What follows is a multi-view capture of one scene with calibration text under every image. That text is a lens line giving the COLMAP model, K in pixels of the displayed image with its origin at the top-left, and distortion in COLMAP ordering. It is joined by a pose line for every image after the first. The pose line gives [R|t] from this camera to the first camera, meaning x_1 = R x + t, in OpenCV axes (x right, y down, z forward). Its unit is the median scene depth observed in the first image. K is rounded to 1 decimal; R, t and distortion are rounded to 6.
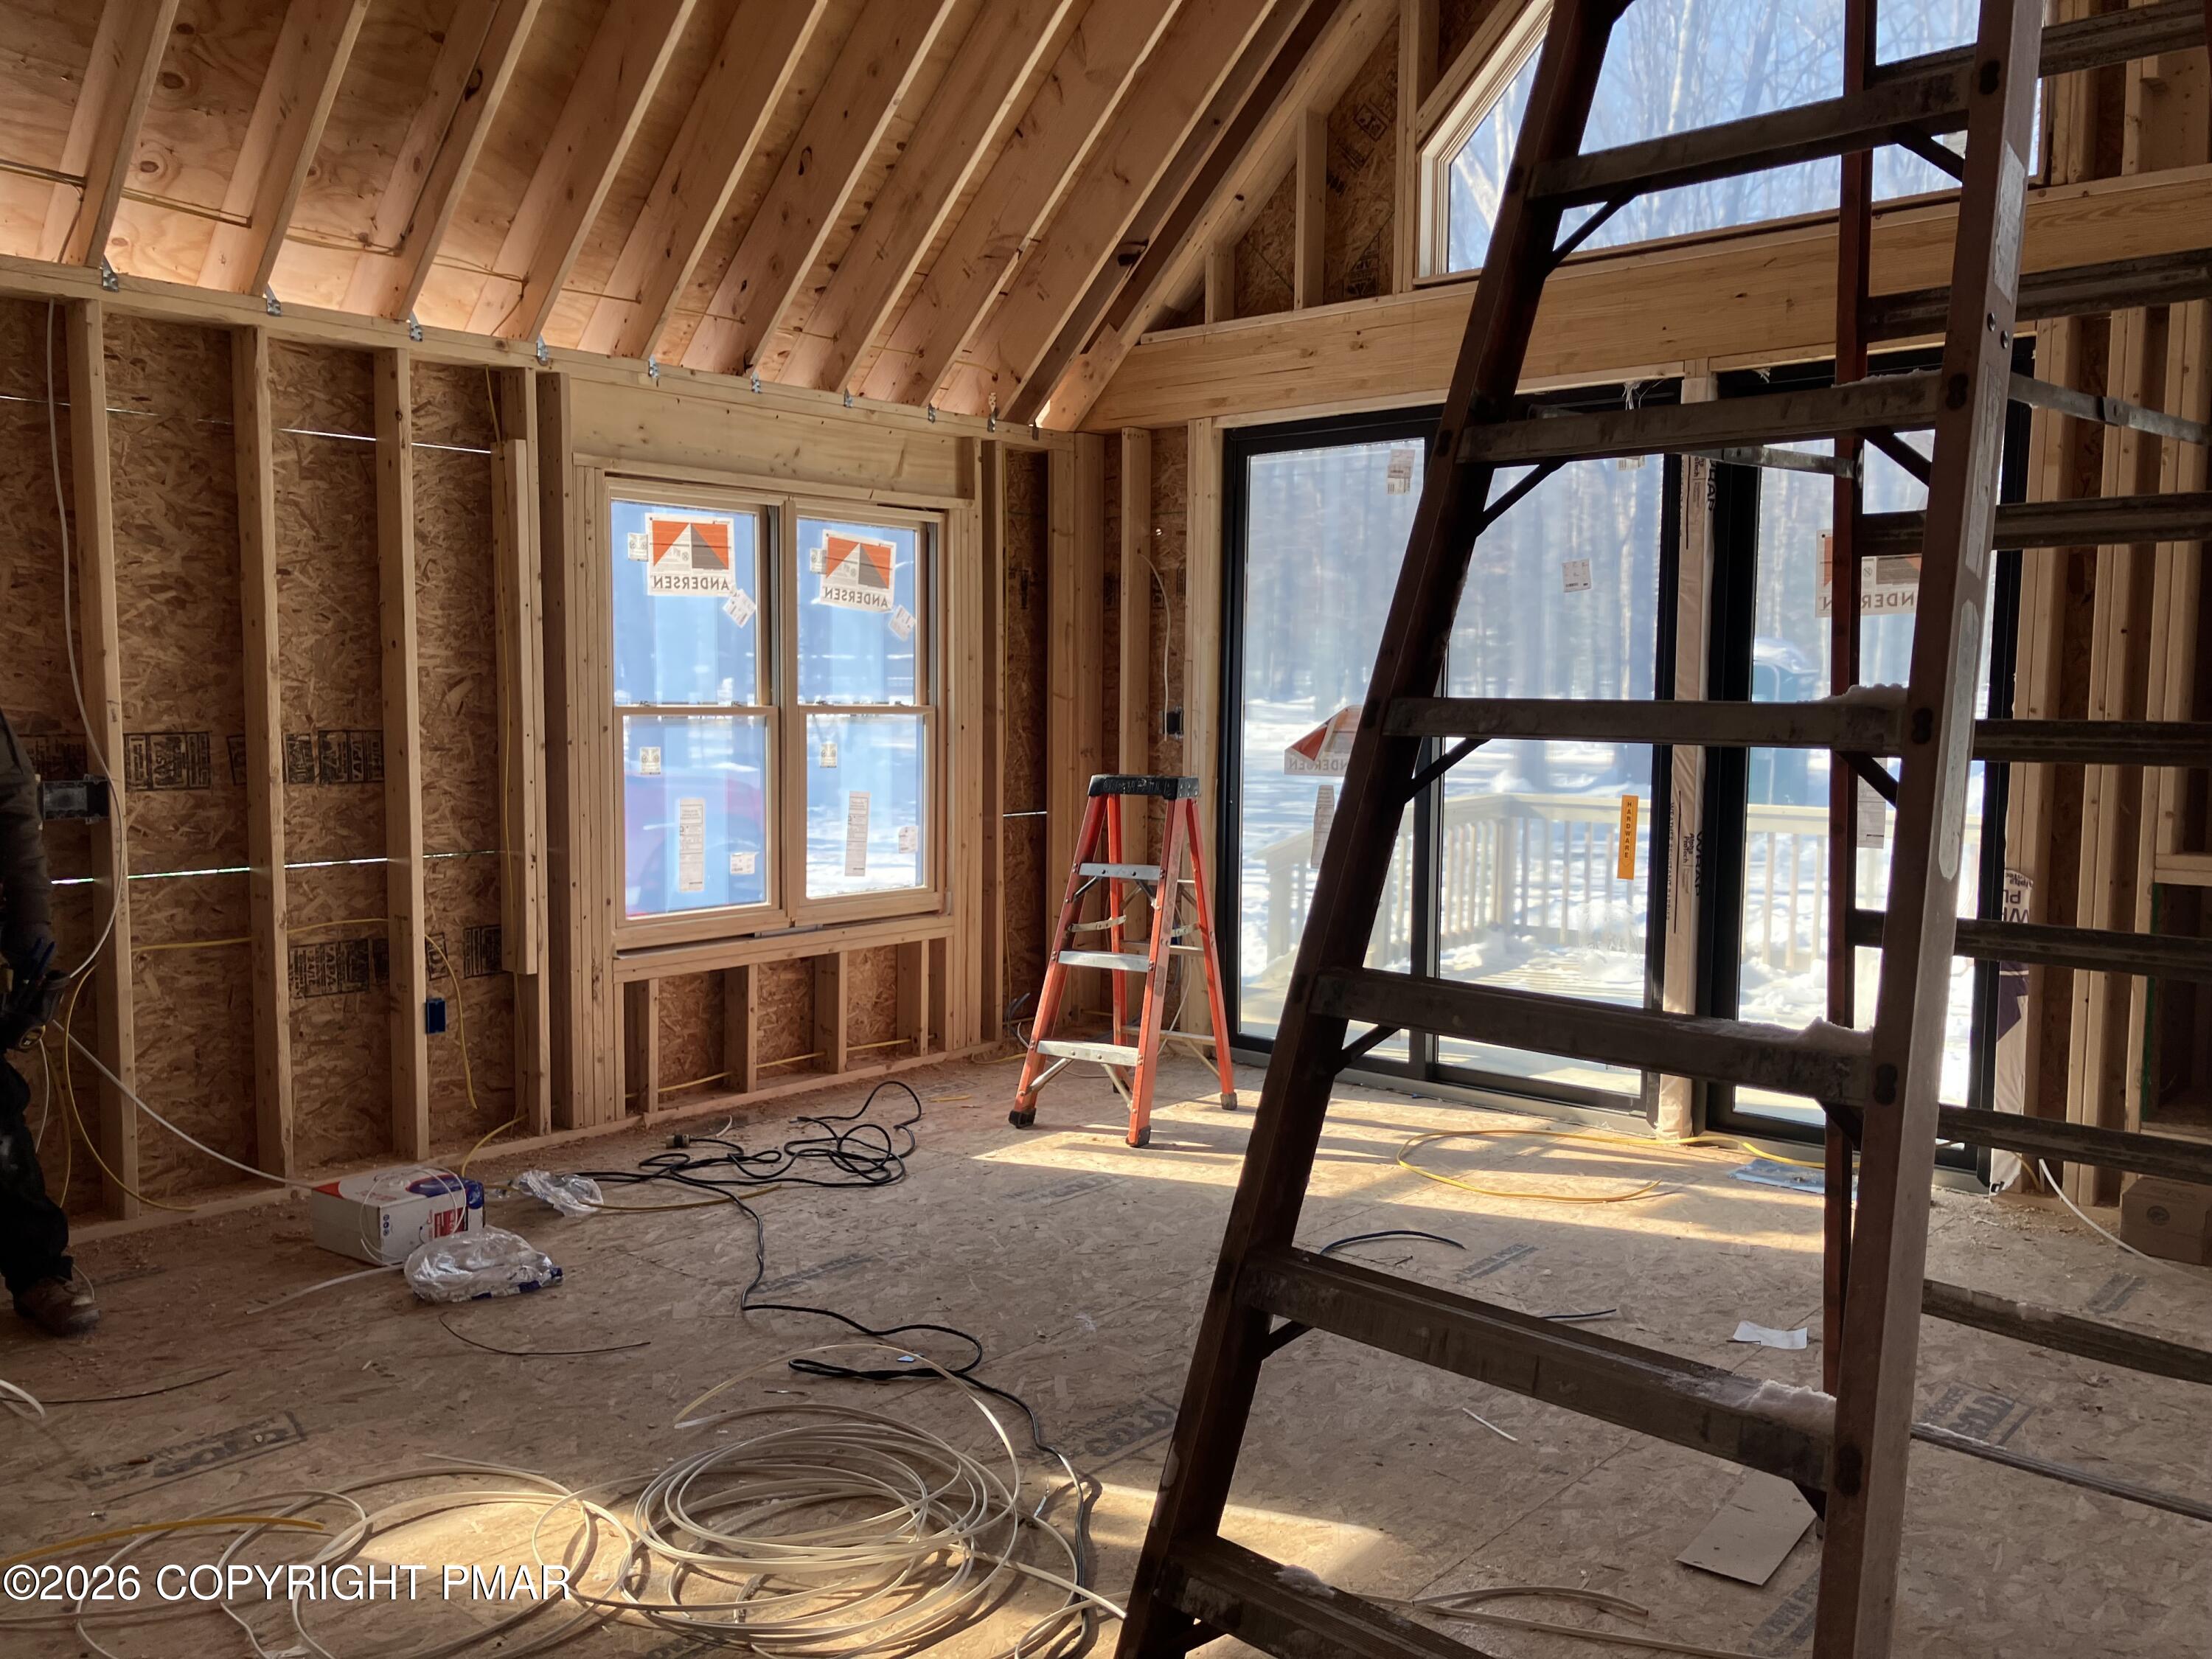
lens RADIAL K [[1838.5, 0, 1094.0], [0, 1838.5, 842.0], [0, 0, 1]] dist [0.040085, -0.050143]
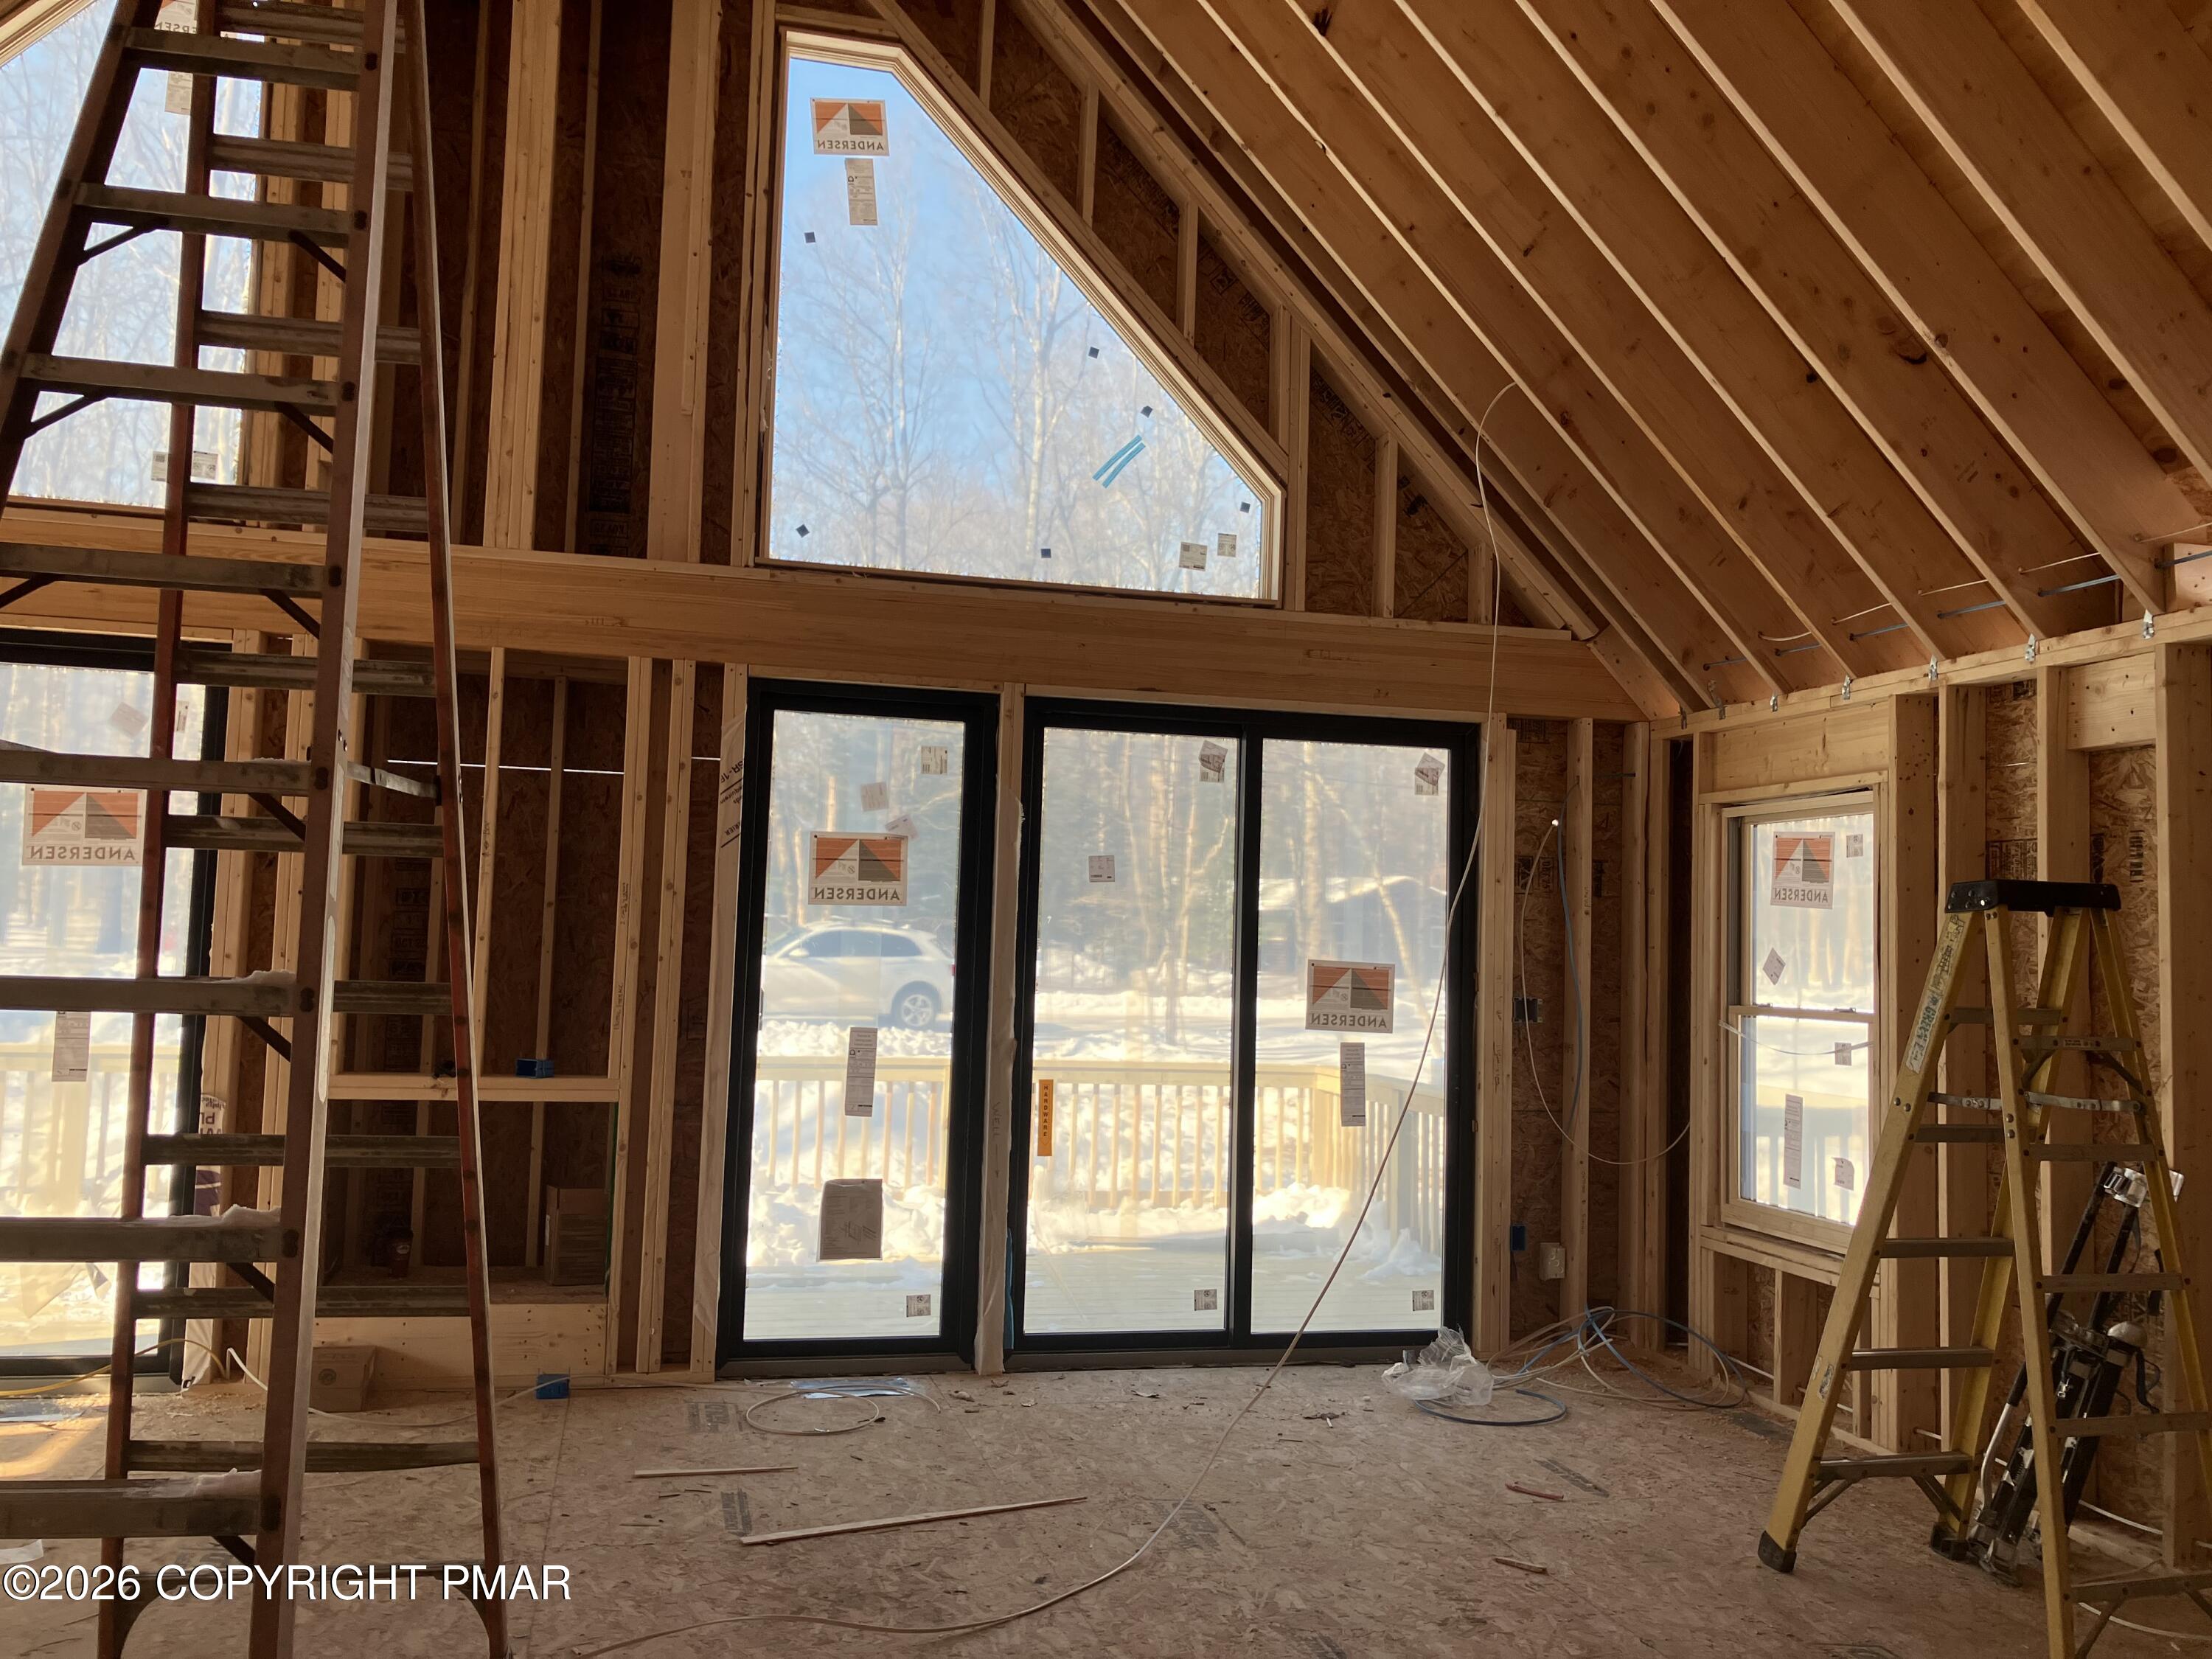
lens RADIAL K [[1838.5, 0, 1103.6], [0, 1838.5, 820.1], [0, 0, 1]] dist [0.040085, -0.050143]
pose [[0.576794, 0.060662, 0.814634, -0.132712], [0.047054, 0.993116, -0.107269, -0.005111], [-0.815533, 0.100204, 0.569969, -0.128714]]
